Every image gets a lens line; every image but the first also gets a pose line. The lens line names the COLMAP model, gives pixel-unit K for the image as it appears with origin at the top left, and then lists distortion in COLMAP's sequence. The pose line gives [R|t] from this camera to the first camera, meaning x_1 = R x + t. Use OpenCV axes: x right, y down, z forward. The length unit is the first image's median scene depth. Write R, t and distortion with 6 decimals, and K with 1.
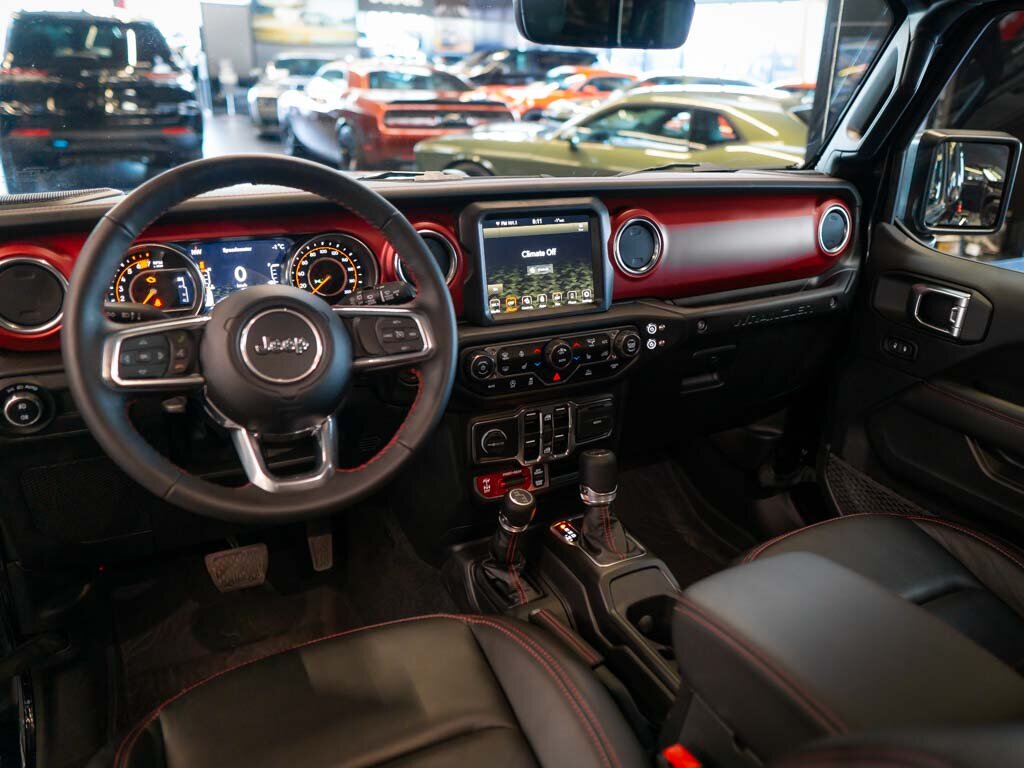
lens RADIAL K [[823.1, 0, 583.9], [0, 823.1, 380.1], [0, 0, 1]] dist [-0.004042, -0.002197]
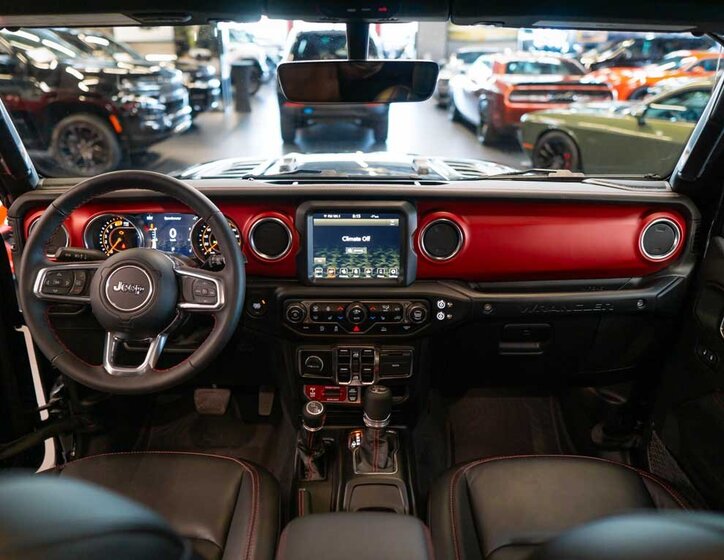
lens RADIAL K [[584.5, 0, 361.2], [0, 584.5, 279.3], [0, 0, 1]] dist [0.000493, 0.000775]
pose [[0.866925, 0.153096, -0.474344, 0.430393], [-0.149817, 0.987691, 0.044970, -0.132142], [0.475390, 0.032079, 0.879190, 0.138905]]
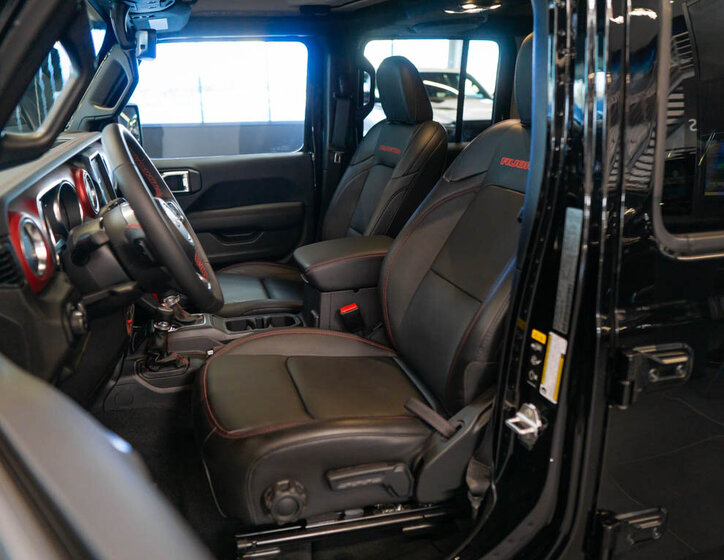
lens RADIAL K [[592.4, 0, 361.2], [0, 592.4, 279.3], [0, 0, 1]] dist [0.002244, -0.002212]
pose [[0.212060, -0.343549, 0.914880, -1.128118], [0.371736, 0.894154, 0.249601, -0.079216], [-0.903794, 0.287163, 0.317324, 0.192248]]
